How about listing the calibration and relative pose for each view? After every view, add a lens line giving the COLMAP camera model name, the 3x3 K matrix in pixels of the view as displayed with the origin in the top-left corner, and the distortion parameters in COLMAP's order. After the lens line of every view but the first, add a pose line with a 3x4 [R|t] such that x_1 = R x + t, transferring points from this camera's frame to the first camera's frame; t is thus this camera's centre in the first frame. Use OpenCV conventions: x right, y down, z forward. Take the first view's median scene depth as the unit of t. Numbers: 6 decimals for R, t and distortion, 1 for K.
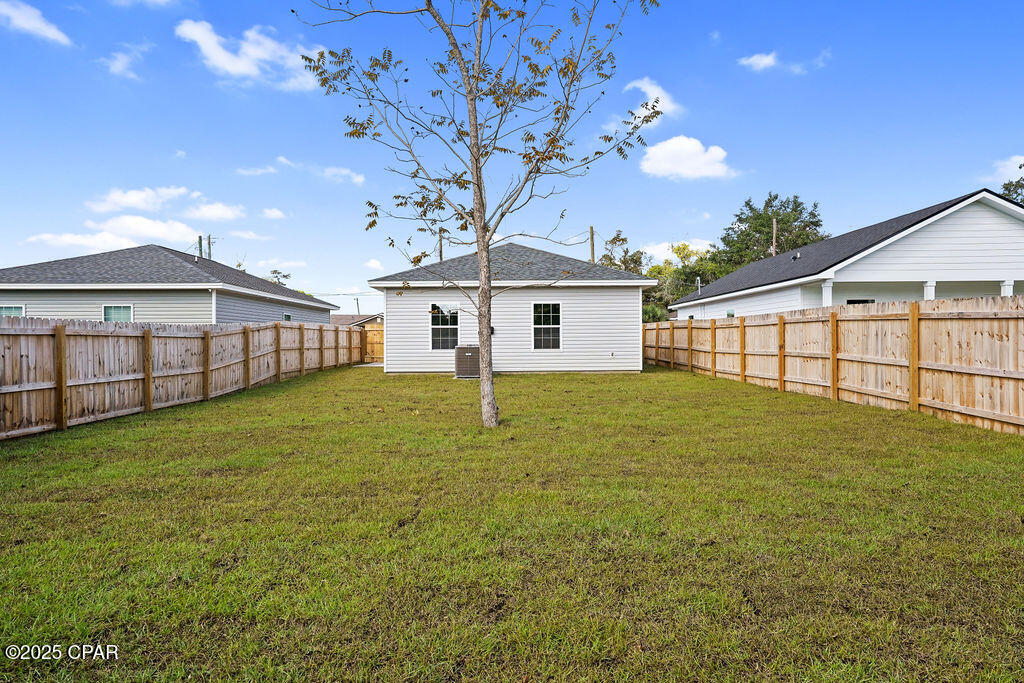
lens RADIAL K [[663.5, 0, 515.3], [0, 663.5, 337.7], [0, 0, 1]] dist [-0.008981, -0.001088]
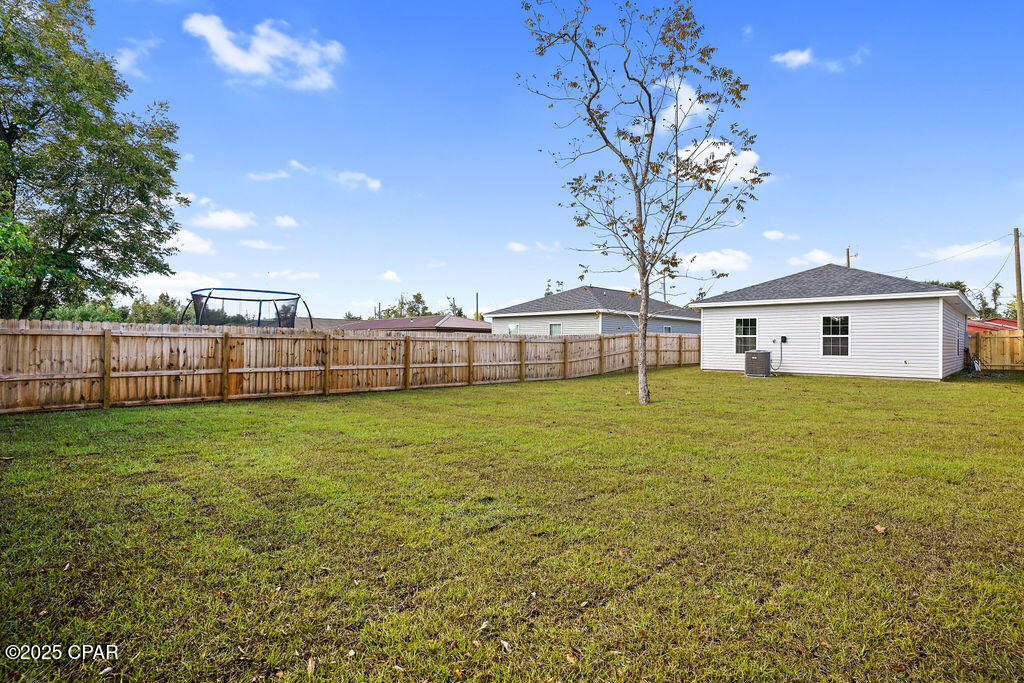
lens RADIAL K [[517.0, 0, 514.2], [0, 517.0, 342.5], [0, 0, 1]] dist [-0.023892, 0.000825]
pose [[0.688025, 0.011026, -0.725603, 0.310083], [-0.010200, 0.999933, 0.005523, -0.005049], [0.725615, 0.003602, 0.688091, -0.018946]]
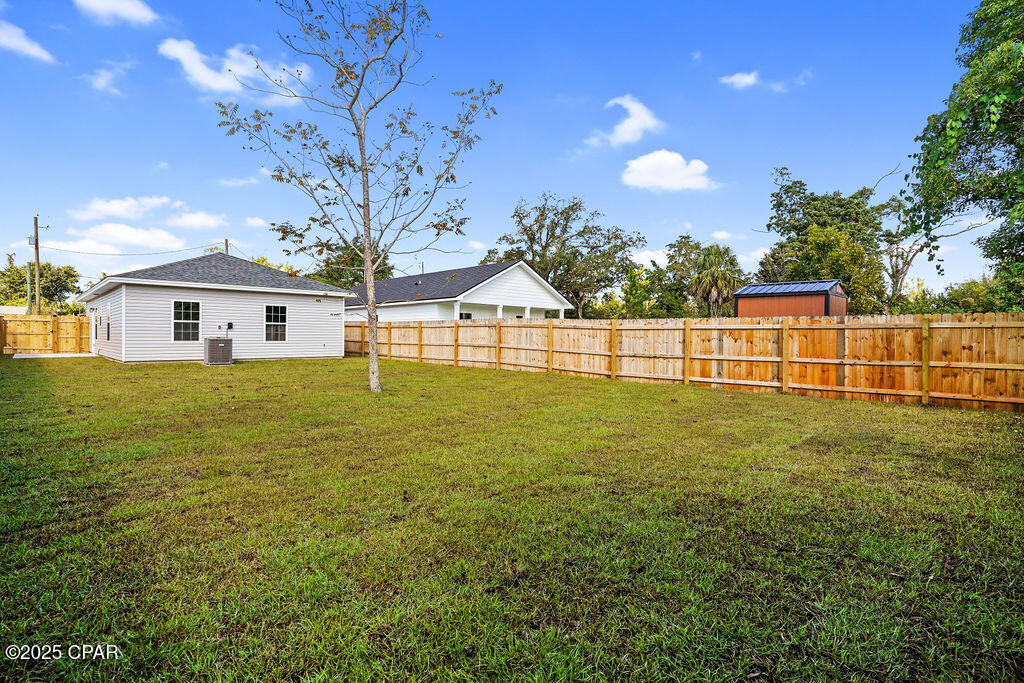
lens RADIAL K [[517.0, 0, 510.8], [0, 517.0, 344.3], [0, 0, 1]] dist [-0.023892, 0.000825]
pose [[0.714837, 0.000334, 0.699292, -0.326325], [-0.015738, 0.999754, 0.015609, 0.000734], [-0.699114, -0.022164, 0.714666, -0.035997]]
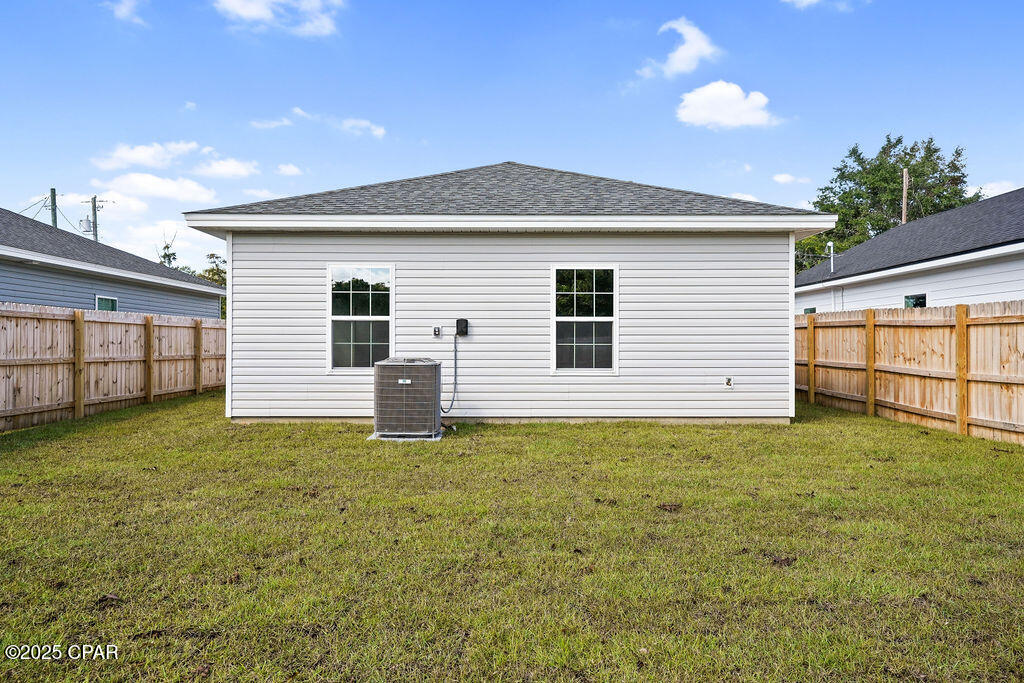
lens RADIAL K [[724.6, 0, 505.0], [0, 724.6, 344.3], [0, 0, 1]] dist [0.037217, 0.000340]
pose [[0.999809, 0.007679, -0.017975, 0.001908], [-0.007645, 0.999969, 0.001963, -0.000245], [0.017989, -0.001825, 0.999837, 0.501702]]
